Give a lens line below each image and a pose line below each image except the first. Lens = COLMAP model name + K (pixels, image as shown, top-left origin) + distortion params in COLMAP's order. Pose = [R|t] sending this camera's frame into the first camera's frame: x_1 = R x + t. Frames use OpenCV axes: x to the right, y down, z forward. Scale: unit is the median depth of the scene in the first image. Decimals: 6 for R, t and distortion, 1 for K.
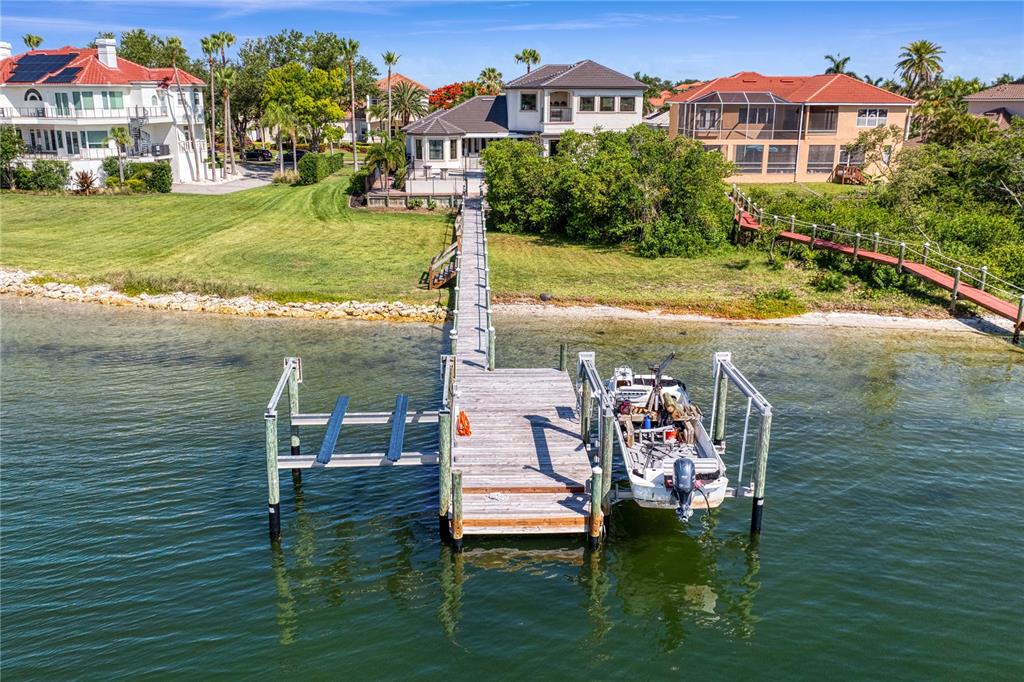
lens RADIAL K [[854.9, 0, 488.4], [0, 854.9, 337.8], [0, 0, 1]] dist [-0.017327, -0.017132]
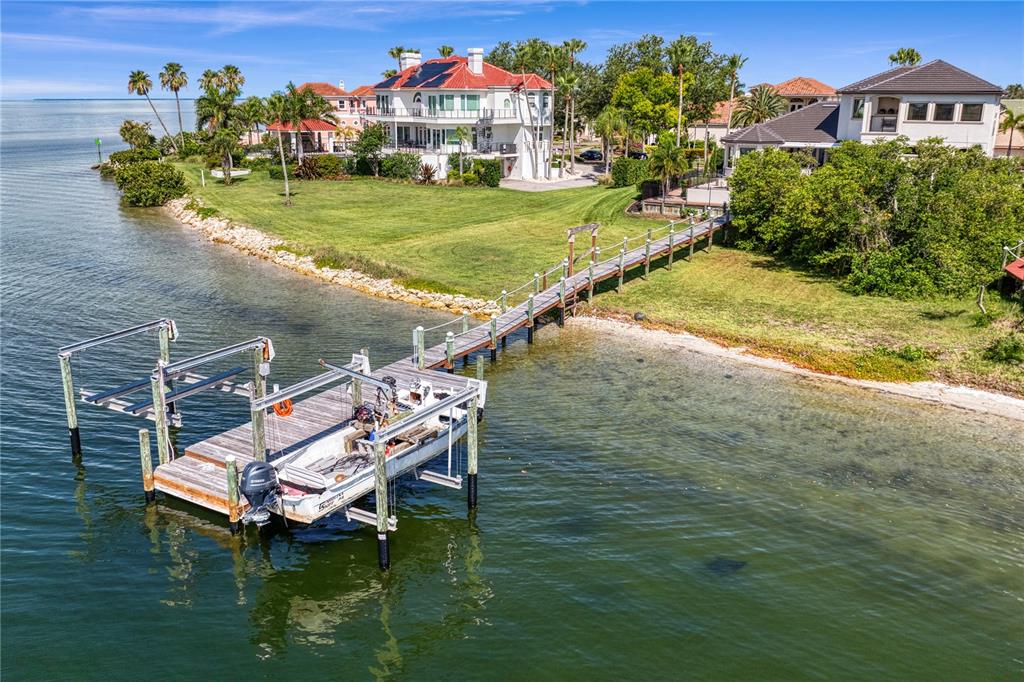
lens RADIAL K [[854.9, 0, 488.4], [0, 854.9, 337.8], [0, 0, 1]] dist [-0.017327, -0.017132]
pose [[0.836601, 0.149288, -0.527078, 0.235859], [-0.152366, 0.987598, 0.037883, -0.019615], [0.526197, 0.048616, 0.848972, 0.072275]]
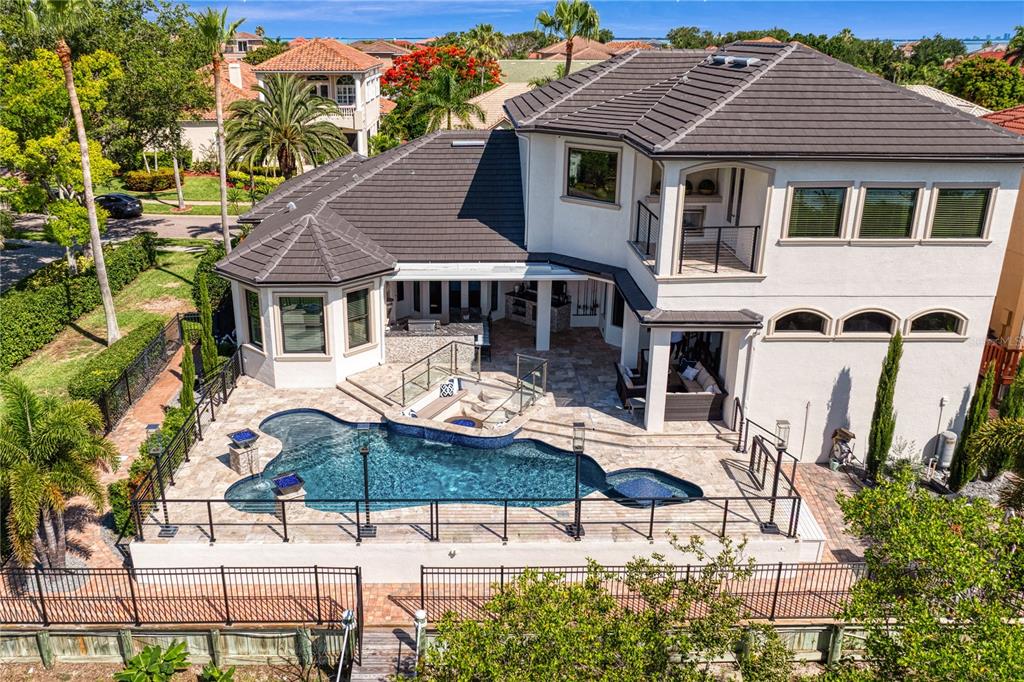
lens RADIAL K [[861.2, 0, 467.5], [0, 861.2, 324.8], [0, 0, 1]] dist [-0.022400, -0.011971]
pose [[0.999796, 0.006511, -0.019107, 0.007664], [-0.005613, 0.998895, 0.046662, -0.249260], [0.019390, -0.046545, 0.998728, 0.715836]]
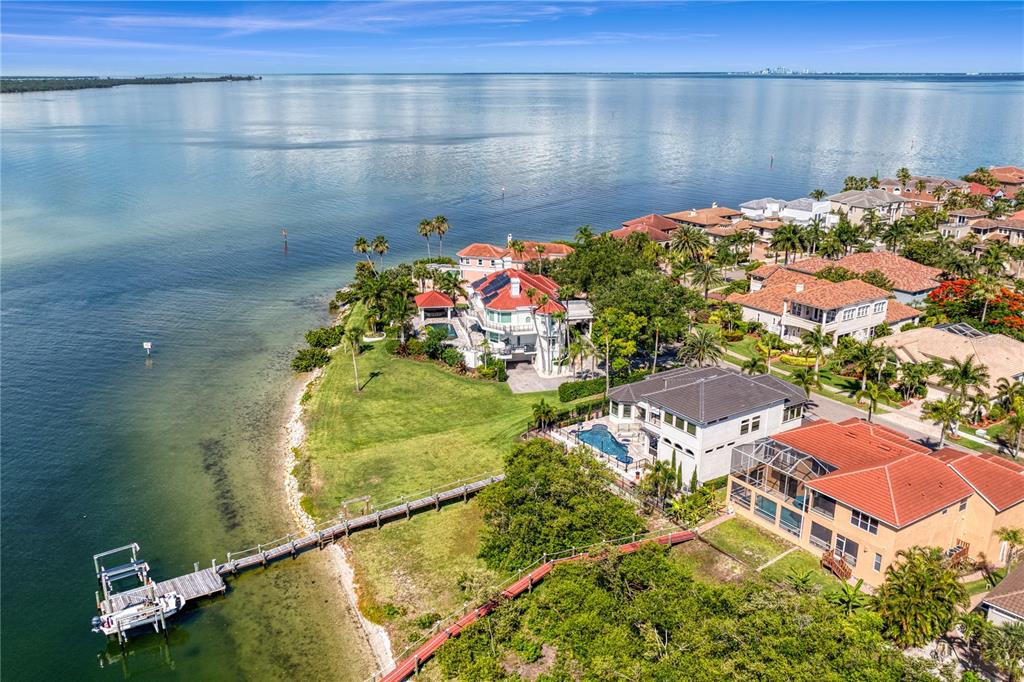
lens RADIAL K [[854.9, 0, 488.4], [0, 854.9, 337.8], [0, 0, 1]] dist [-0.017327, -0.017132]
pose [[0.514802, 0.252886, -0.819163, 1.003766], [-0.230800, 0.961109, 0.151661, -0.523524], [0.825657, 0.110987, 0.553147, 0.044034]]
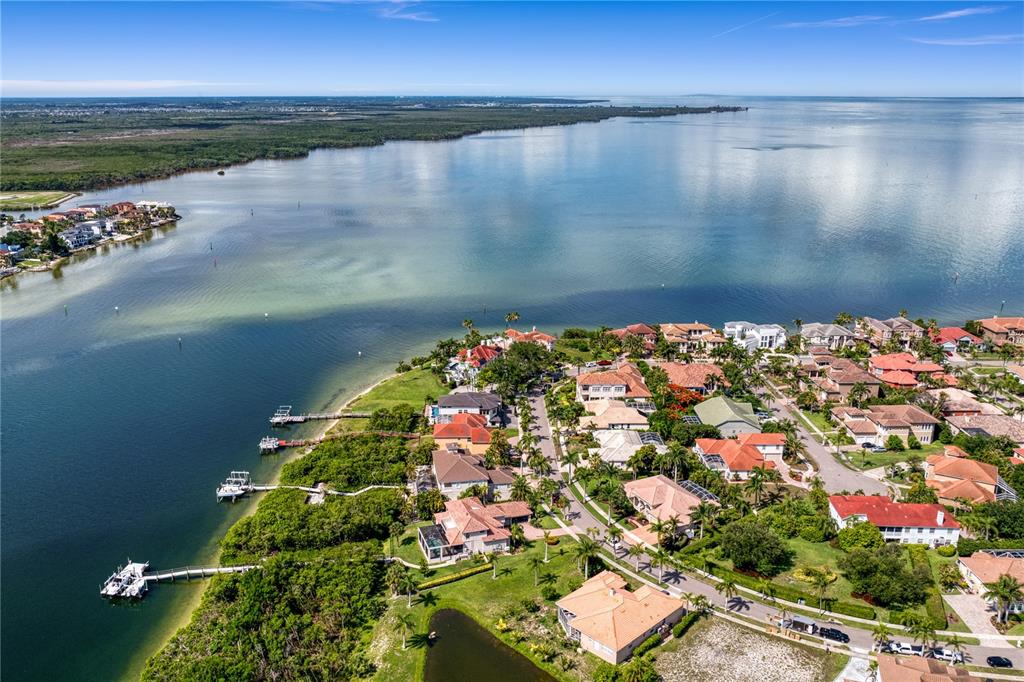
lens RADIAL K [[854.9, 0, 488.4], [0, 854.9, 337.8], [0, 0, 1]] dist [-0.017327, -0.017132]
pose [[-0.018954, 0.274579, -0.961378, 3.800589], [-0.271482, 0.924011, 0.269259, -1.673692], [0.962257, 0.266101, 0.057030, 0.906240]]
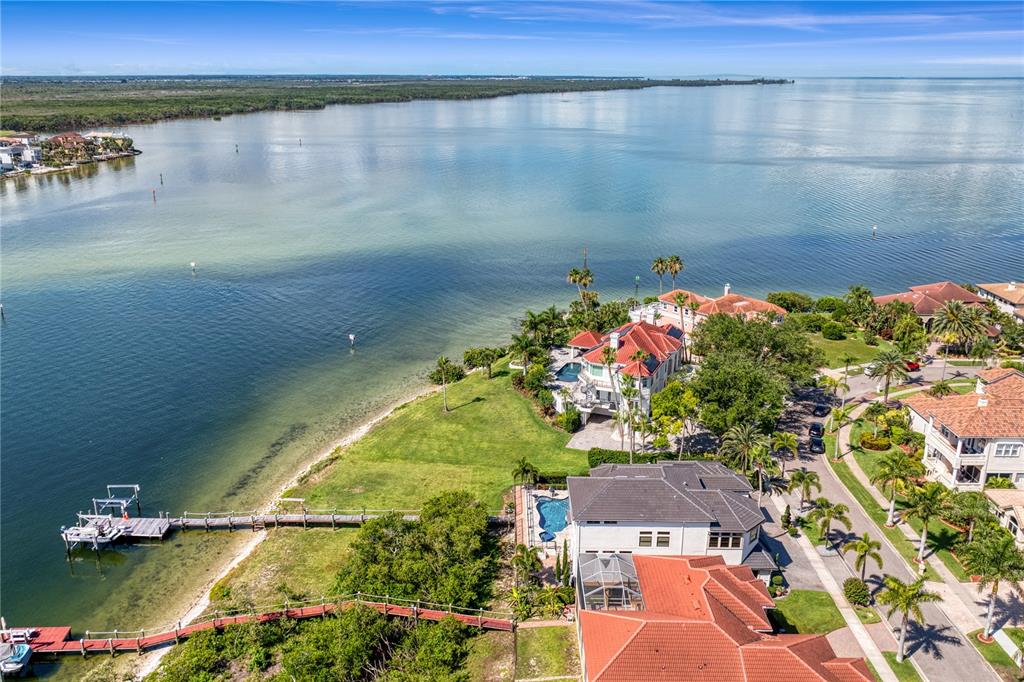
lens RADIAL K [[854.9, 0, 488.4], [0, 854.9, 337.8], [0, 0, 1]] dist [-0.017327, -0.017132]
pose [[-0.050839, 0.293846, -0.954500, 1.228883], [-0.273738, 0.915034, 0.296277, -0.828425], [0.960460, 0.276345, 0.033918, 0.769993]]
